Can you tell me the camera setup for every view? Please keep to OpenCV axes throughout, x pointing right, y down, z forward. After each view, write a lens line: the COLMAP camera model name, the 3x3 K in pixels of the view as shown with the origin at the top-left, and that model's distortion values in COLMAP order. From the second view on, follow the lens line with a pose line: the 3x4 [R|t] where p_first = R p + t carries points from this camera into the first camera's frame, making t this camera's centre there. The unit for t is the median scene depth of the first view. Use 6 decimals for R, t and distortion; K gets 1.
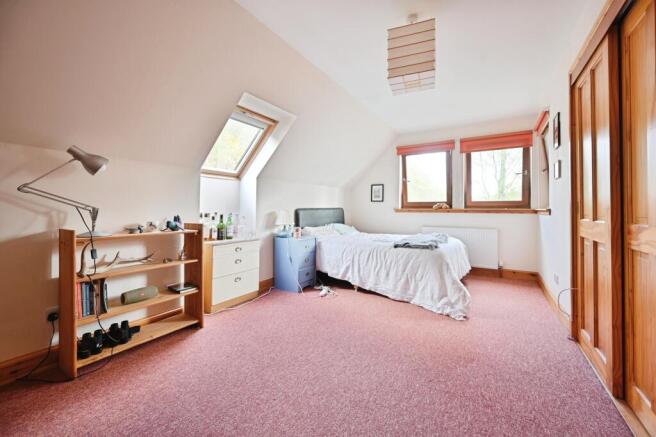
lens RADIAL K [[260.6, 0, 330.2], [0, 260.6, 211.0], [0, 0, 1]] dist [0.000450, 0.000094]
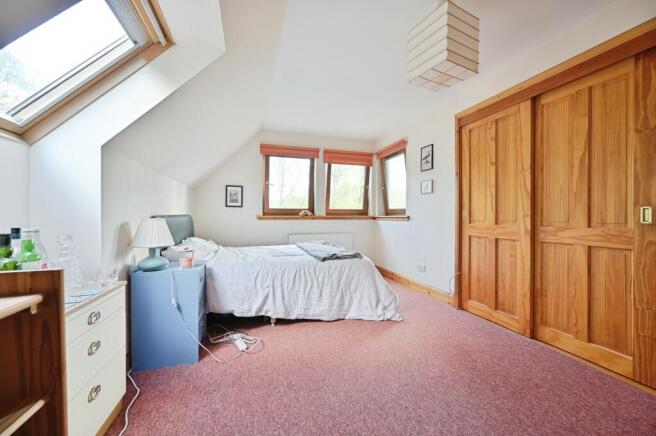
lens RADIAL K [[255.4, 0, 327.7], [0, 255.4, 224.2], [0, 0, 1]] dist [-0.000055, 0.000065]
pose [[0.654004, -0.026524, 0.756026, -0.340466], [0.006408, 0.999544, 0.029525, -0.006541], [-0.756464, -0.014465, 0.653875, 0.388708]]
